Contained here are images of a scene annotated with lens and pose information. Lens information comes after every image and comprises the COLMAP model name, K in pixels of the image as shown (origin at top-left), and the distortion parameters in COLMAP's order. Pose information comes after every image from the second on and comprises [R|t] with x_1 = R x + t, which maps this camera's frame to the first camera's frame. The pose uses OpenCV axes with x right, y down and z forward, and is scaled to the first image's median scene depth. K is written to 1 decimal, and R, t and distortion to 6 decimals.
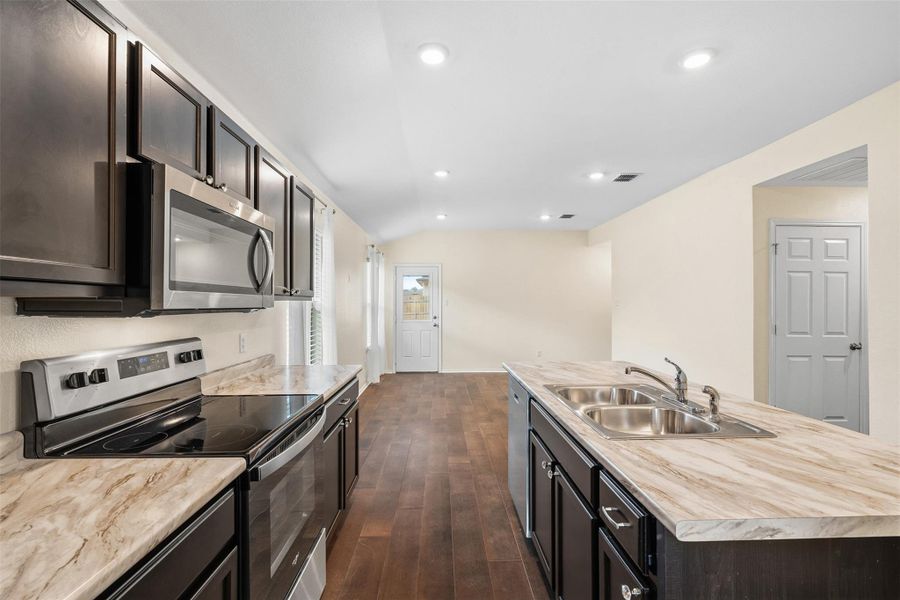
lens RADIAL K [[404.7, 0, 448.2], [0, 404.7, 291.9], [0, 0, 1]] dist [-0.000495, 0.000266]
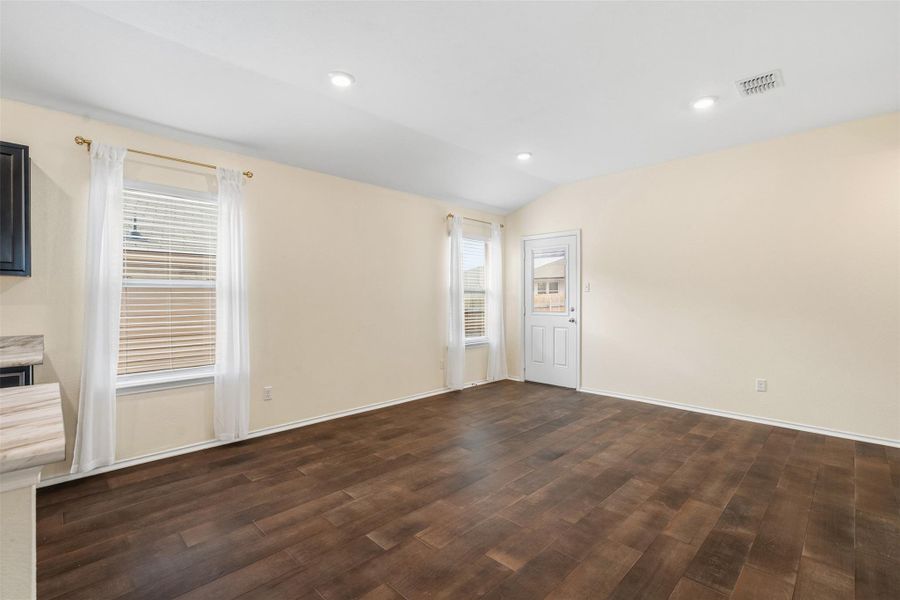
lens RADIAL K [[404.7, 0, 447.2], [0, 404.7, 298.0], [0, 0, 1]] dist [-0.000495, 0.000266]
pose [[0.695070, 0.004684, -0.718927, 0.375542], [0.019512, 0.999488, 0.025376, 0.026592], [0.718677, -0.031666, 0.694622, 0.445547]]
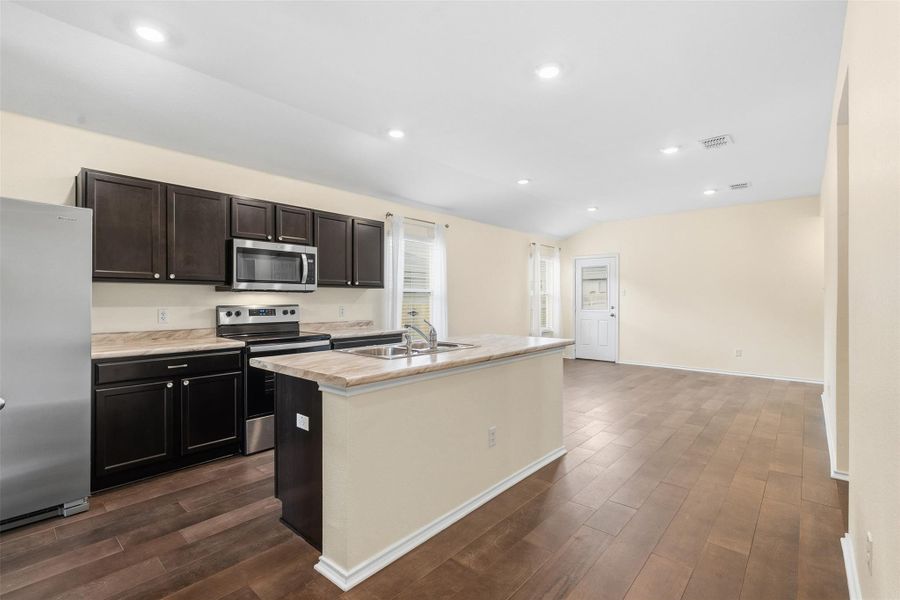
lens RADIAL K [[404.7, 0, 448.0], [0, 404.7, 301.1], [0, 0, 1]] dist [-0.000495, 0.000266]
pose [[0.738648, 0.004416, -0.674077, 0.412925], [0.019574, 0.999416, 0.027995, 0.013357], [0.673807, -0.033873, 0.738131, -0.020645]]
